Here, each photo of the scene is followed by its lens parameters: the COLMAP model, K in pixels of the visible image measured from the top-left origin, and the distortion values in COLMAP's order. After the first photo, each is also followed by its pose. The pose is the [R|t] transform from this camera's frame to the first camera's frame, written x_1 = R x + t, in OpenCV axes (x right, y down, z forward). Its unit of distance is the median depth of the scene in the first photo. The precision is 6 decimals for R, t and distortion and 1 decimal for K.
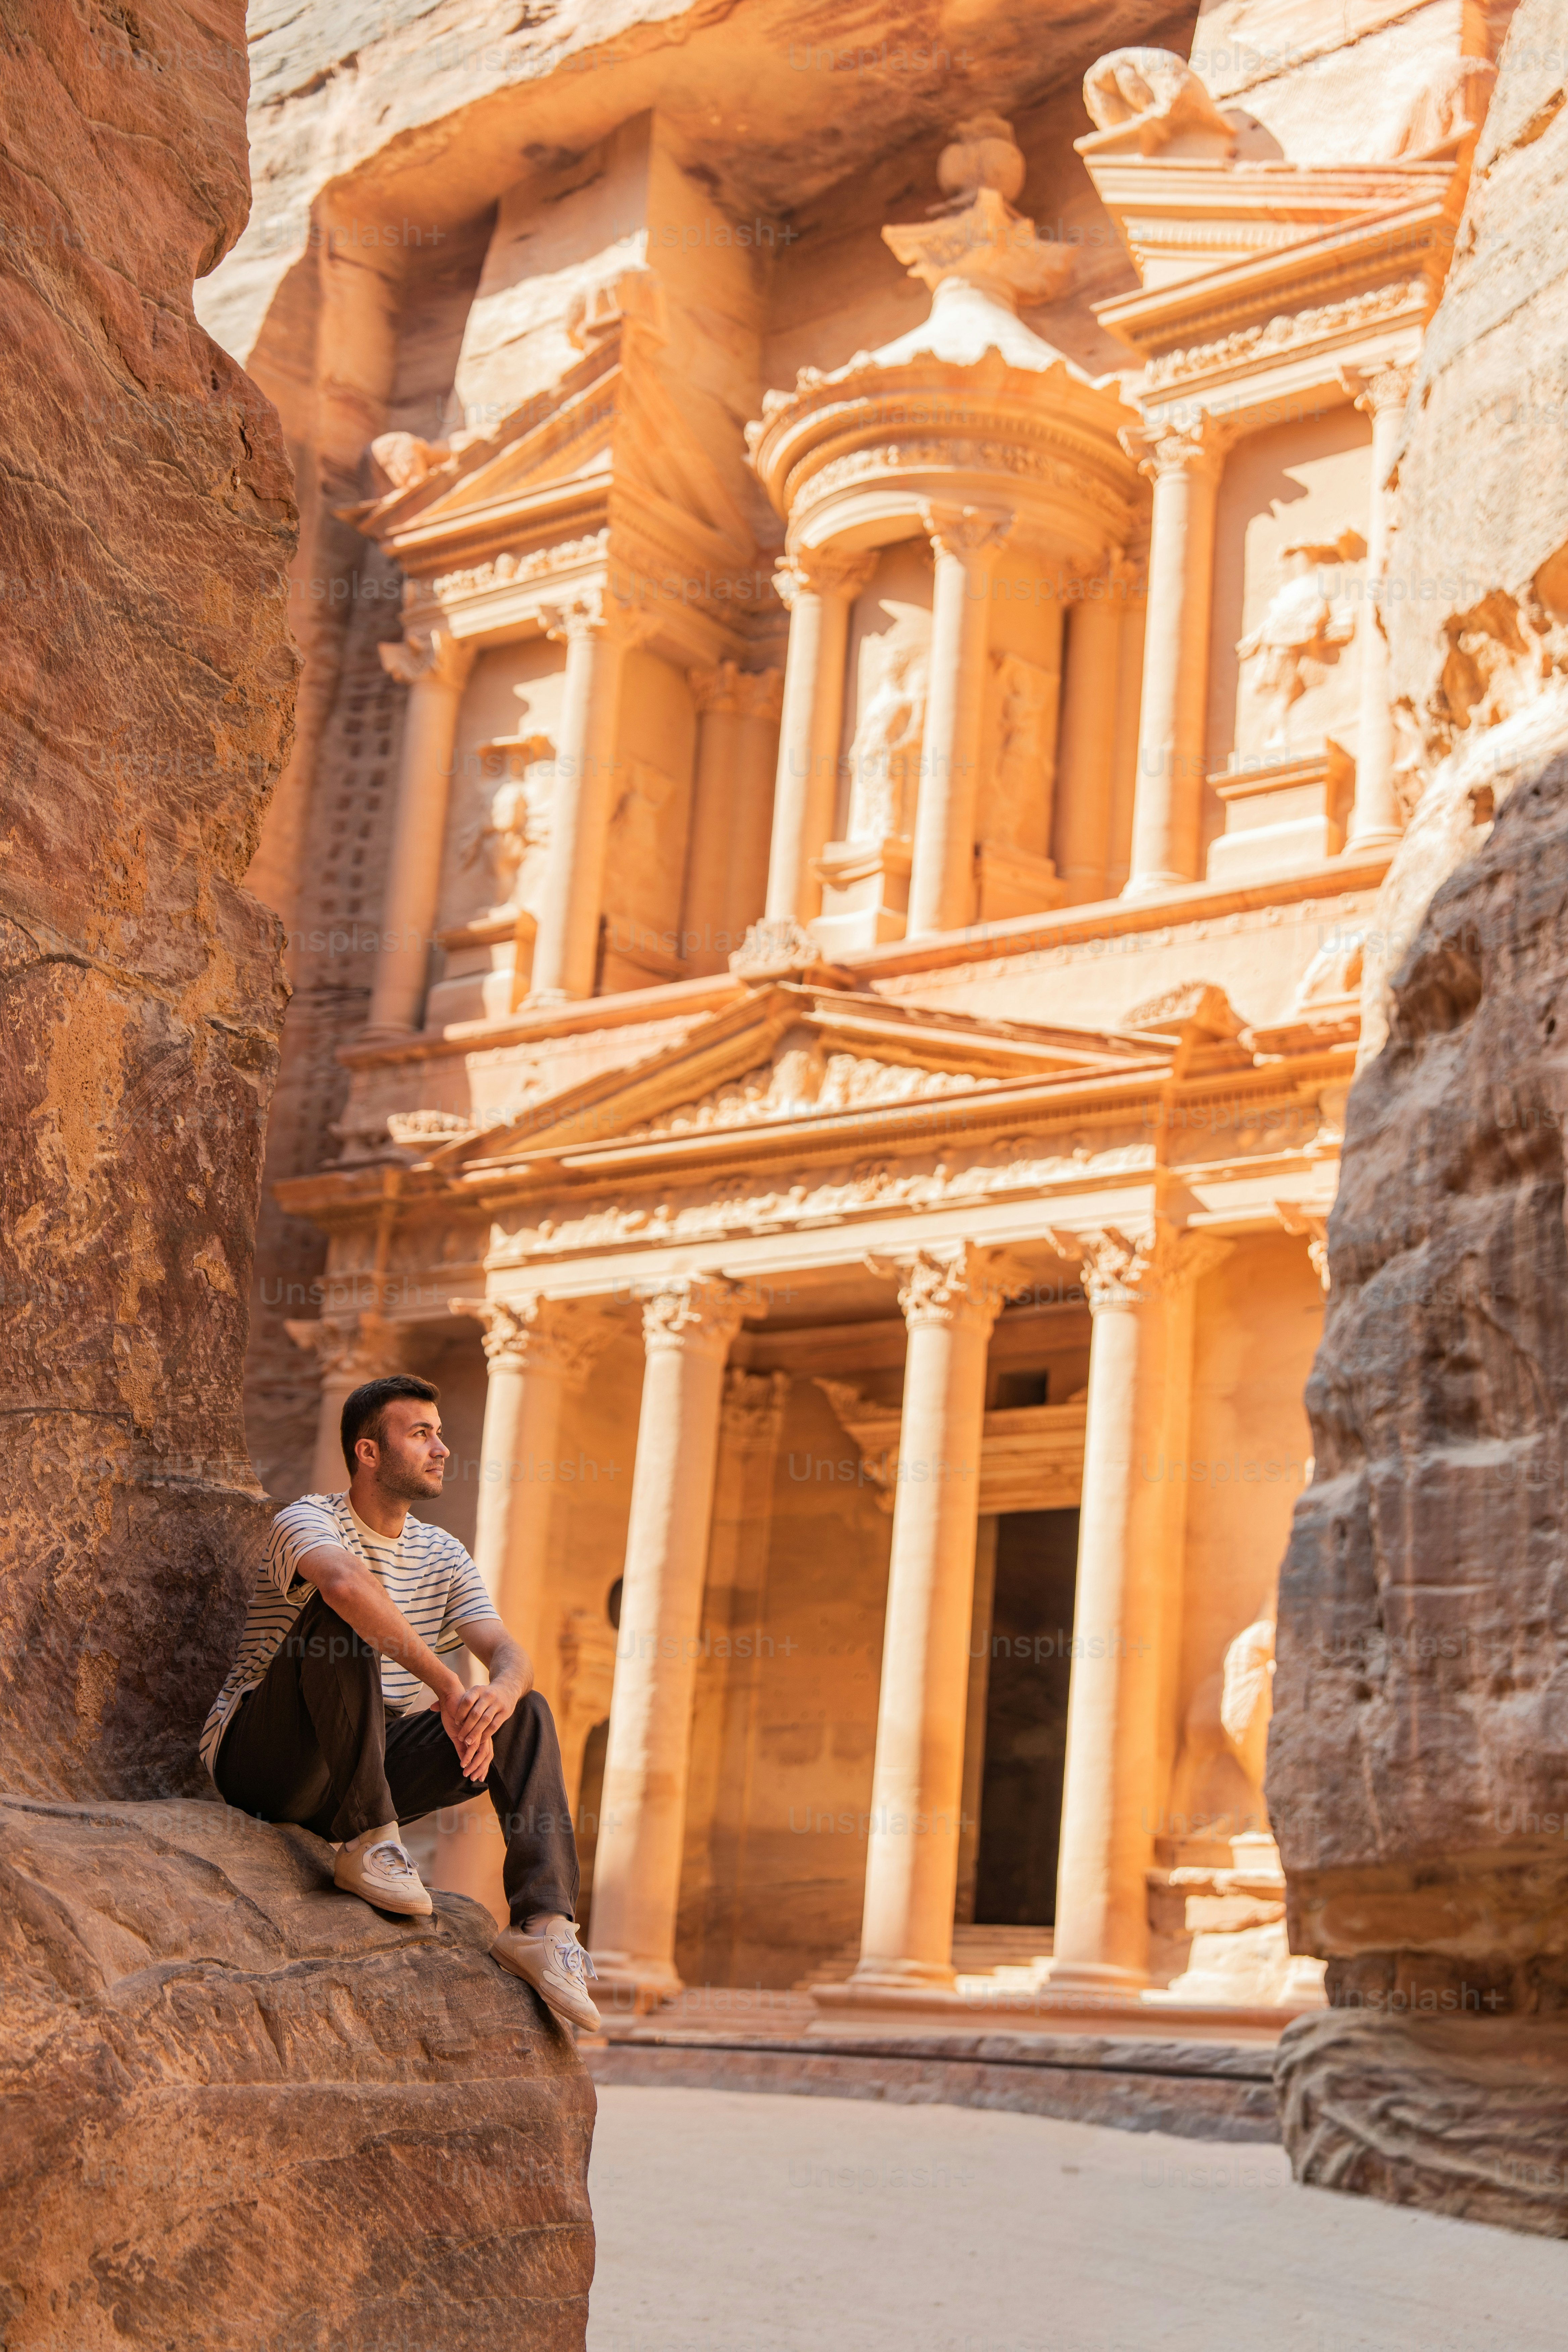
lens RADIAL K [[3371.2, 0, 793.6], [0, 3371.2, 1178.1], [0, 0, 1]] dist [0.154464, 0.000000]
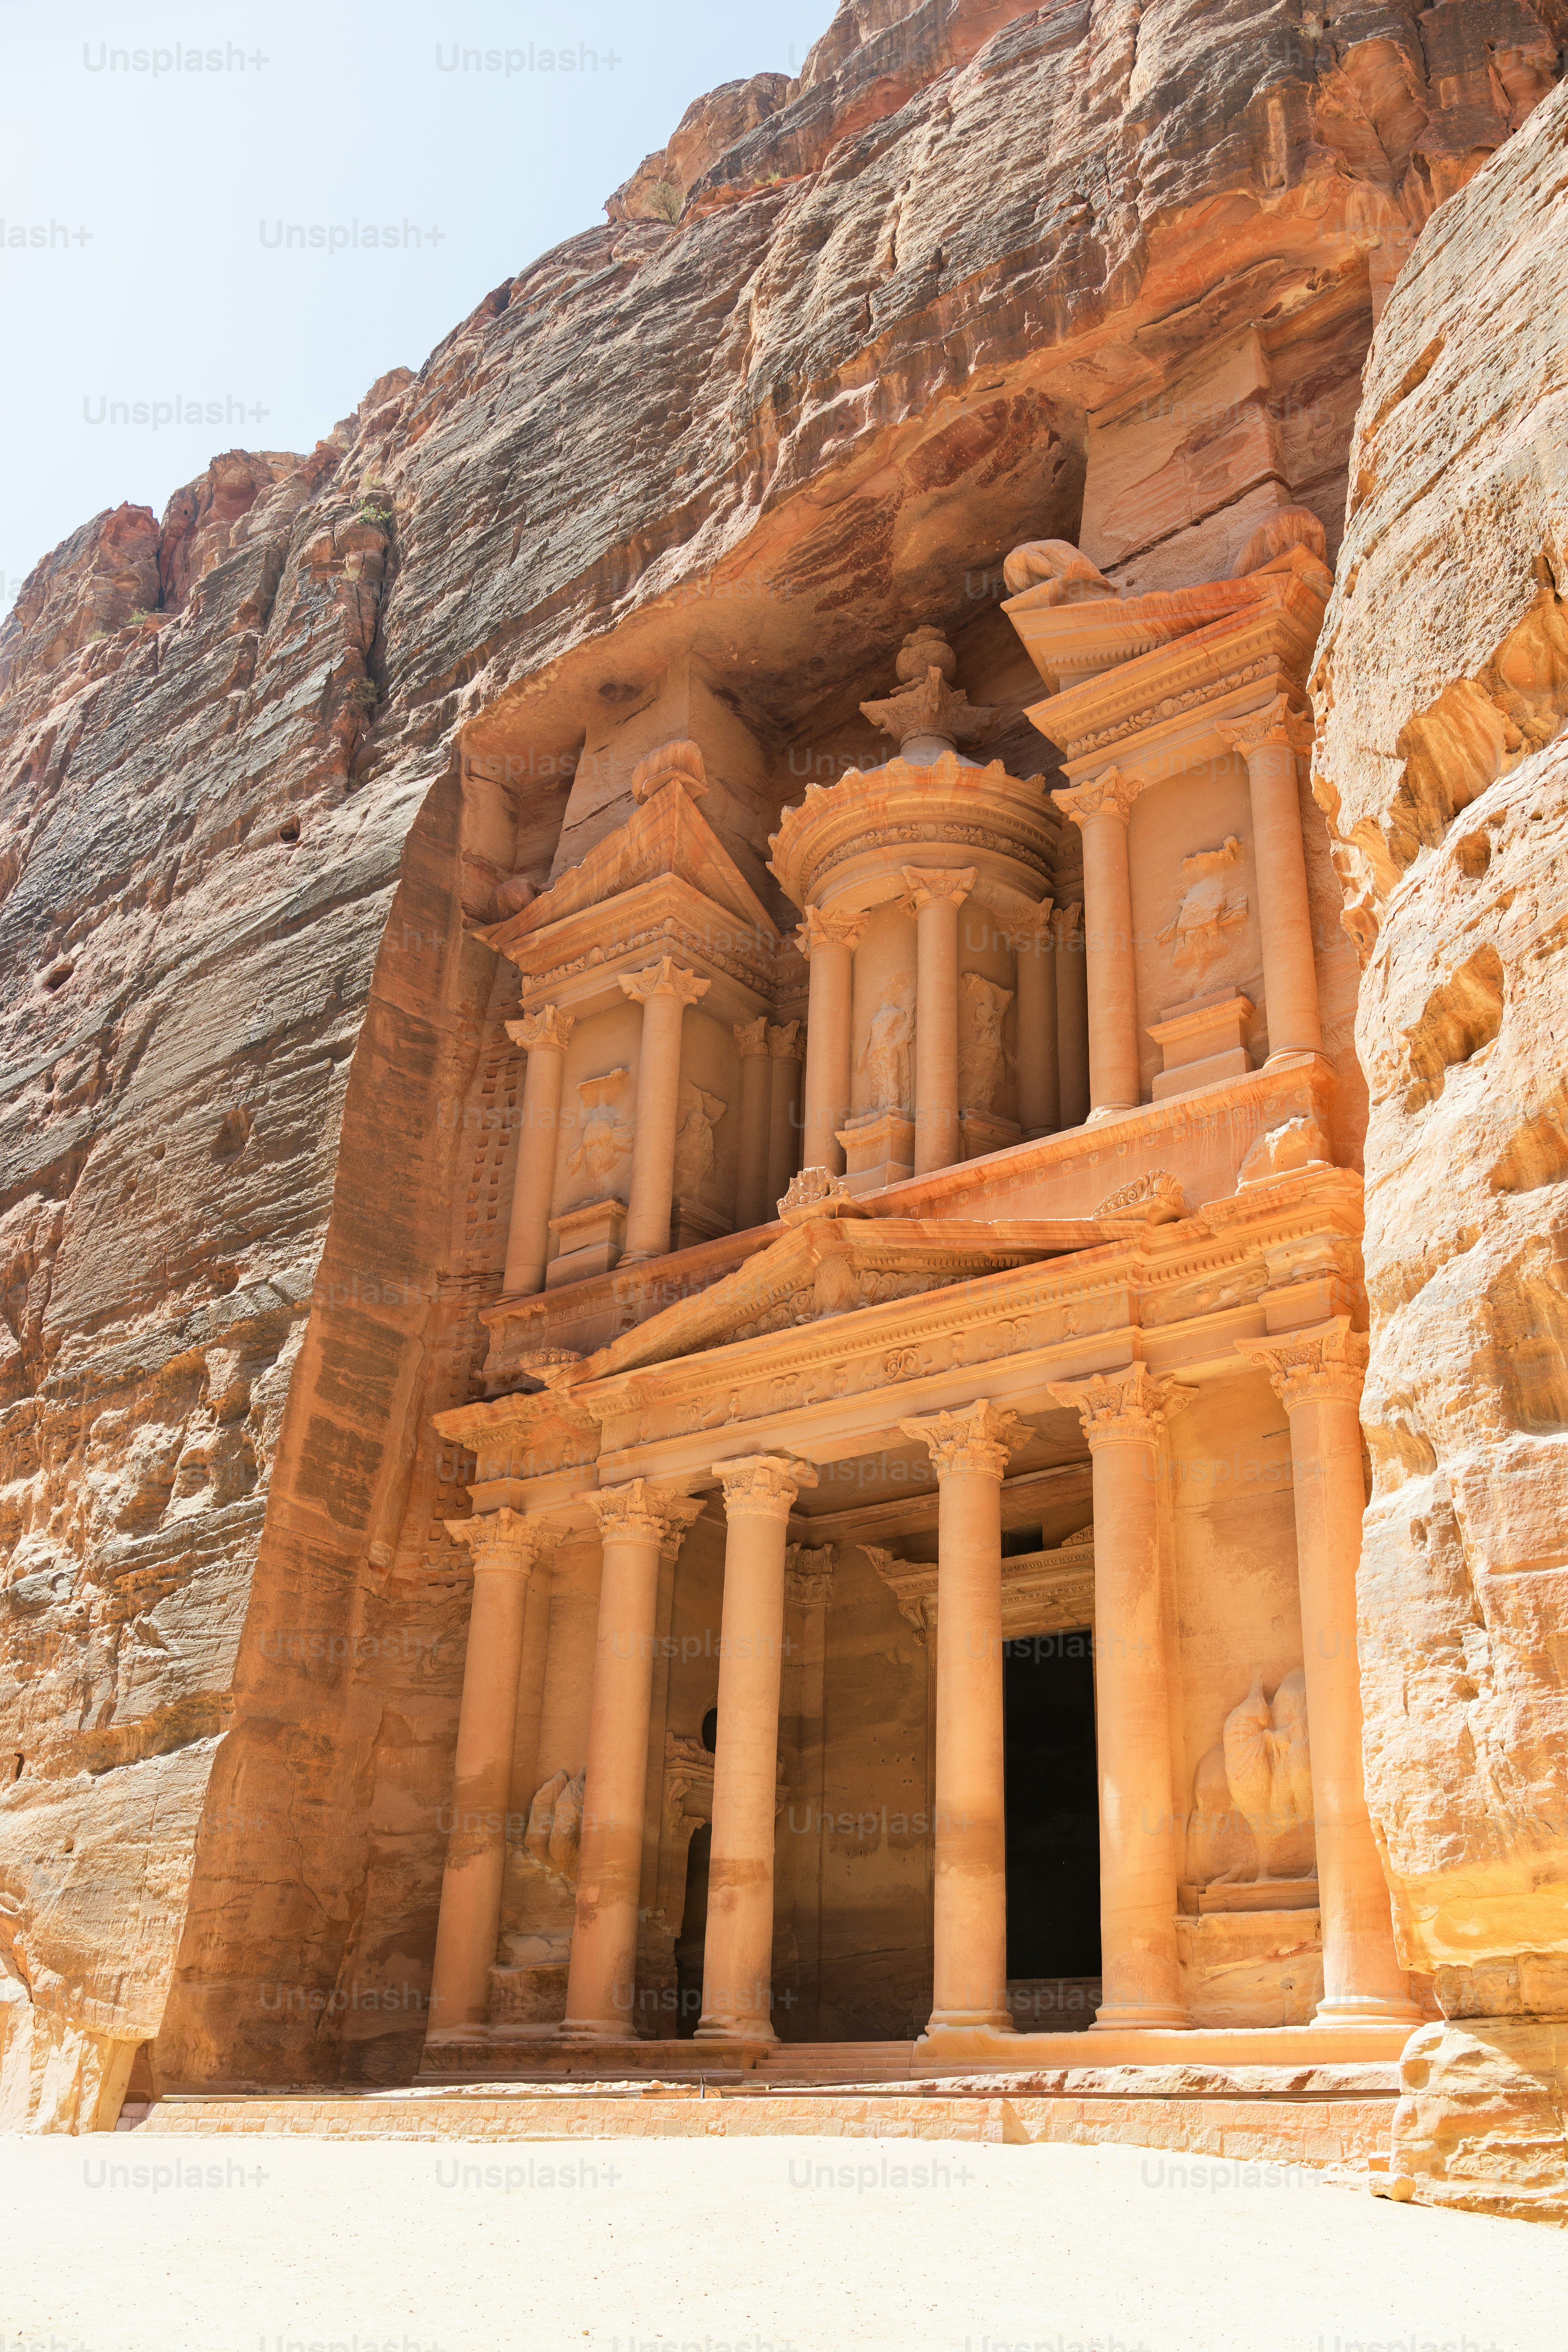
lens RADIAL K [[2083.8, 0, 769.9], [0, 2083.8, 1184.7], [0, 0, 1]] dist [-0.018621, 0.002958]
pose [[0.998608, -0.051747, -0.010230, -0.012712], [0.049404, 0.985488, -0.162396, 0.055364], [0.018485, 0.161665, 0.986673, 0.217811]]
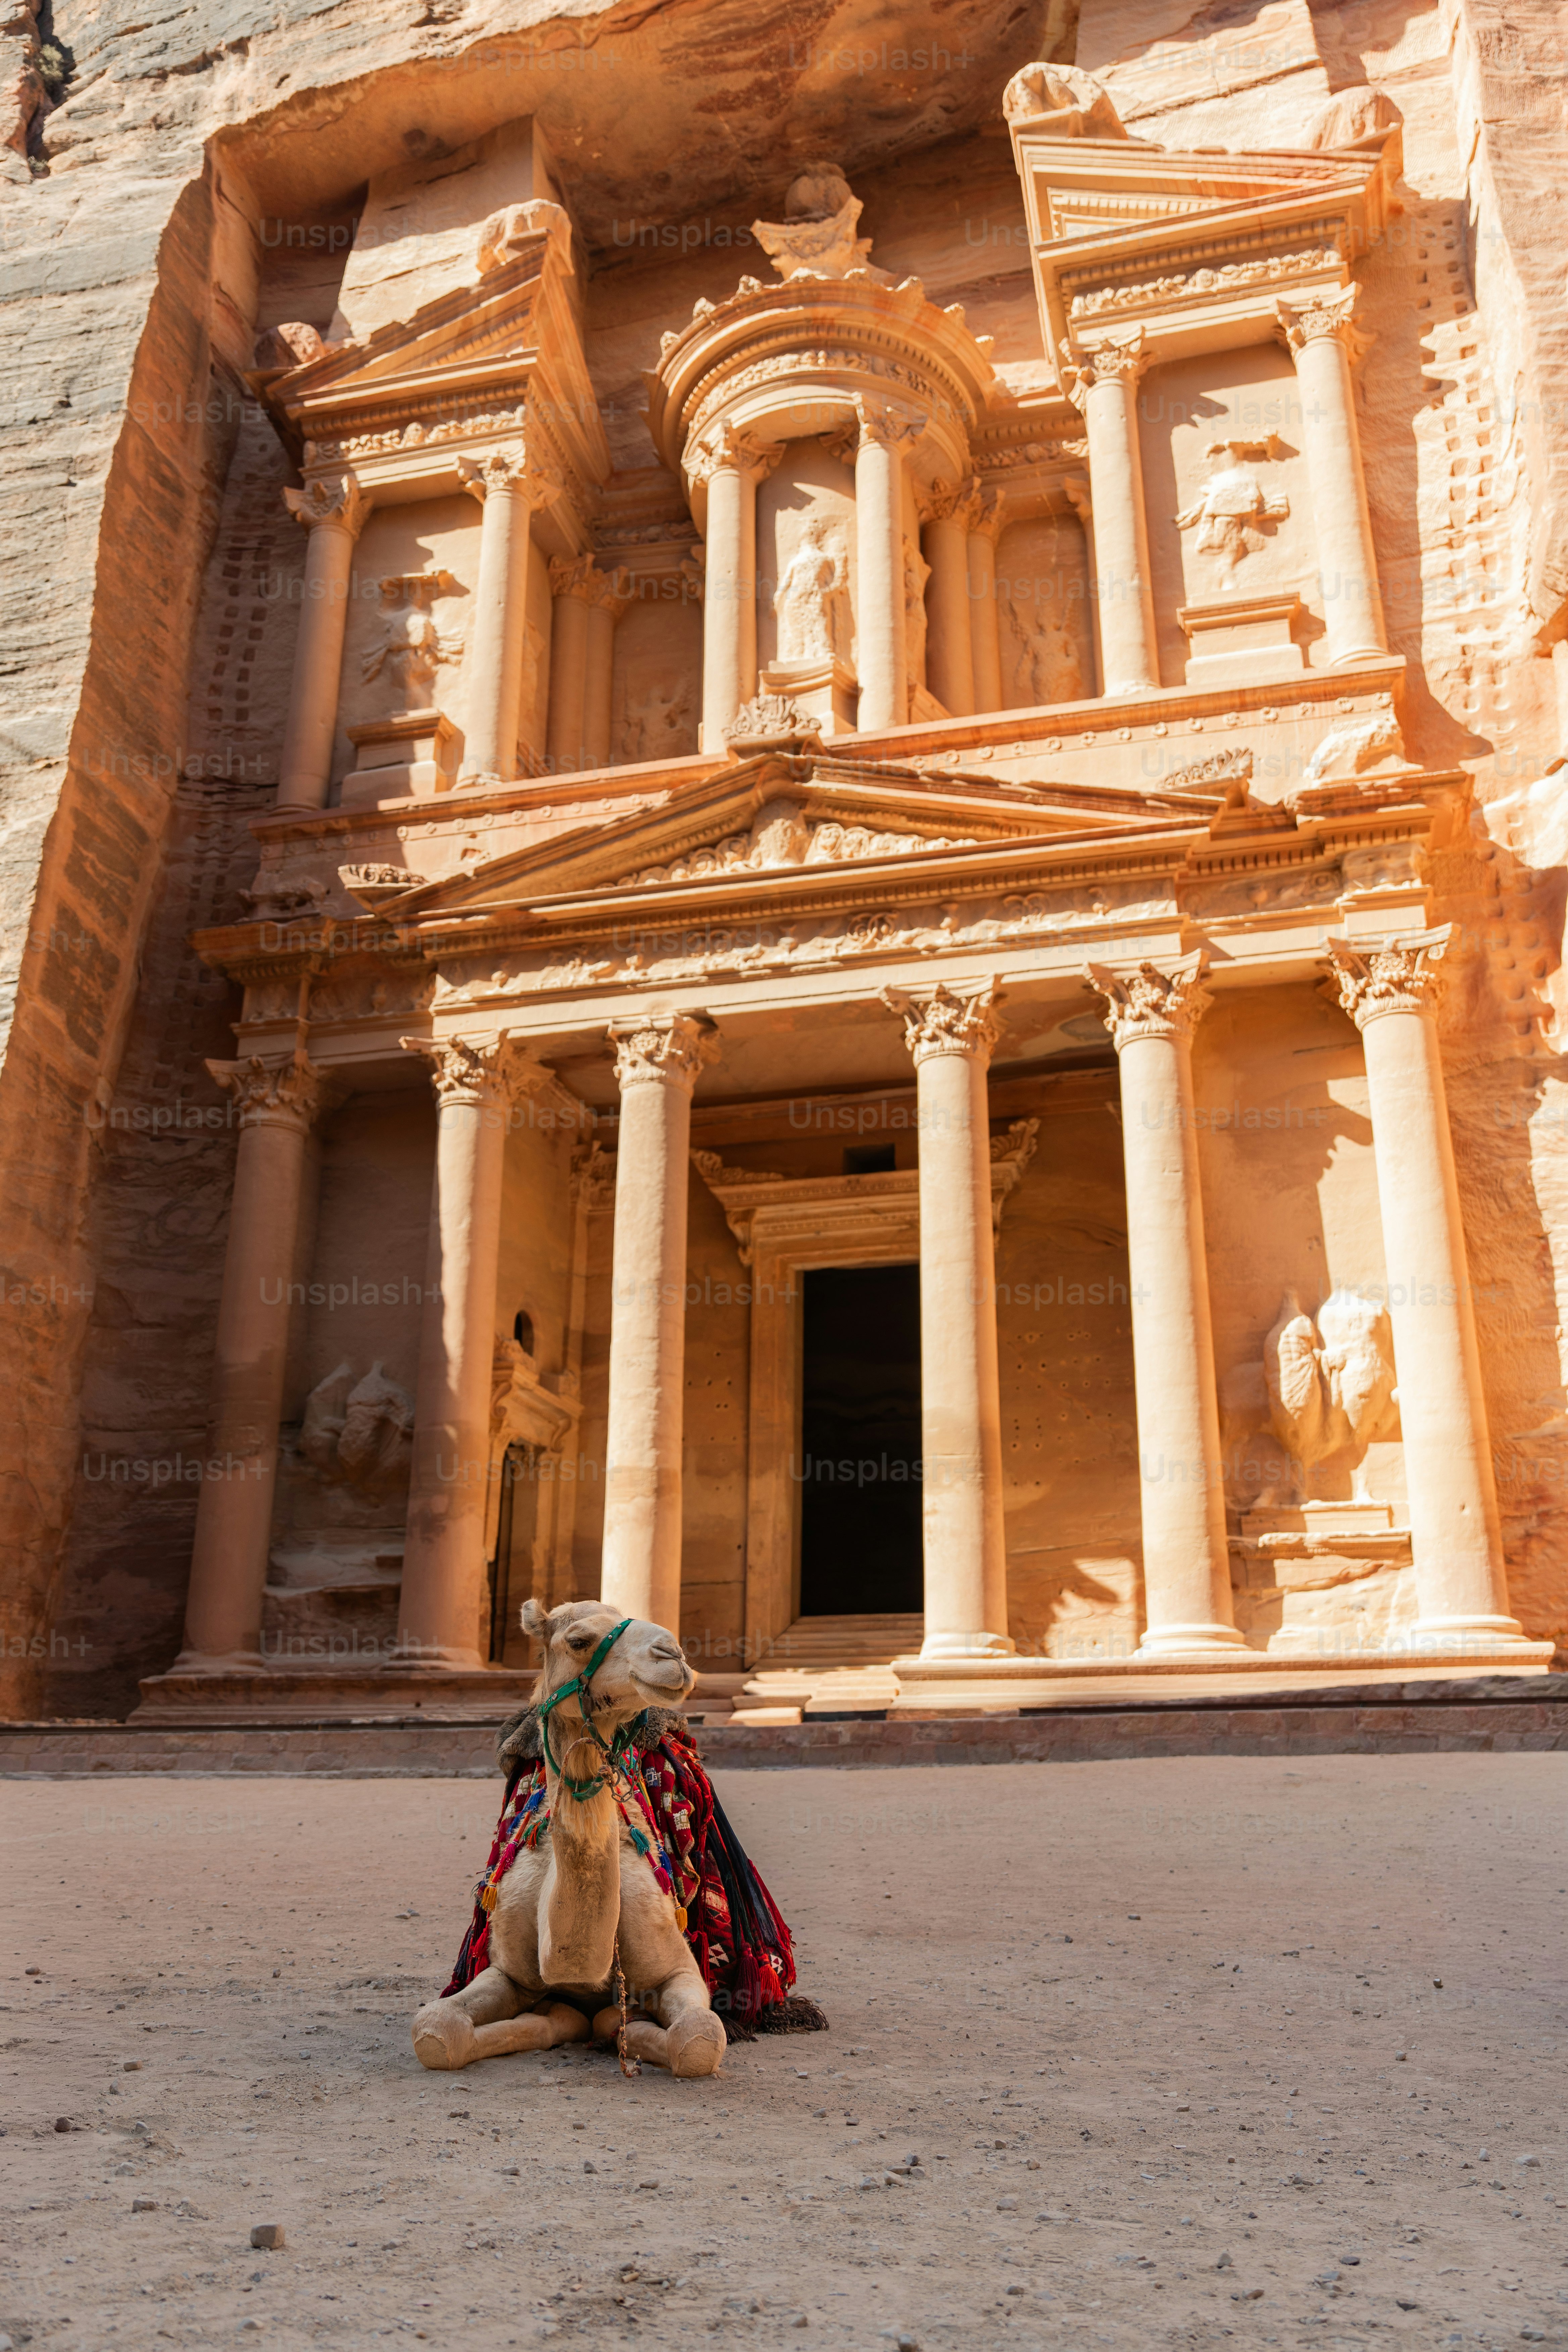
lens RADIAL K [[1881.3, 0, 787.1], [0, 1881.3, 1179.3], [0, 0, 1]] dist [-0.054704, 0.072847]
pose [[0.921352, 0.060426, 0.384005, -0.221170], [-0.045229, 0.997799, -0.048490, 0.107472], [-0.386090, 0.027308, 0.922057, 0.430970]]
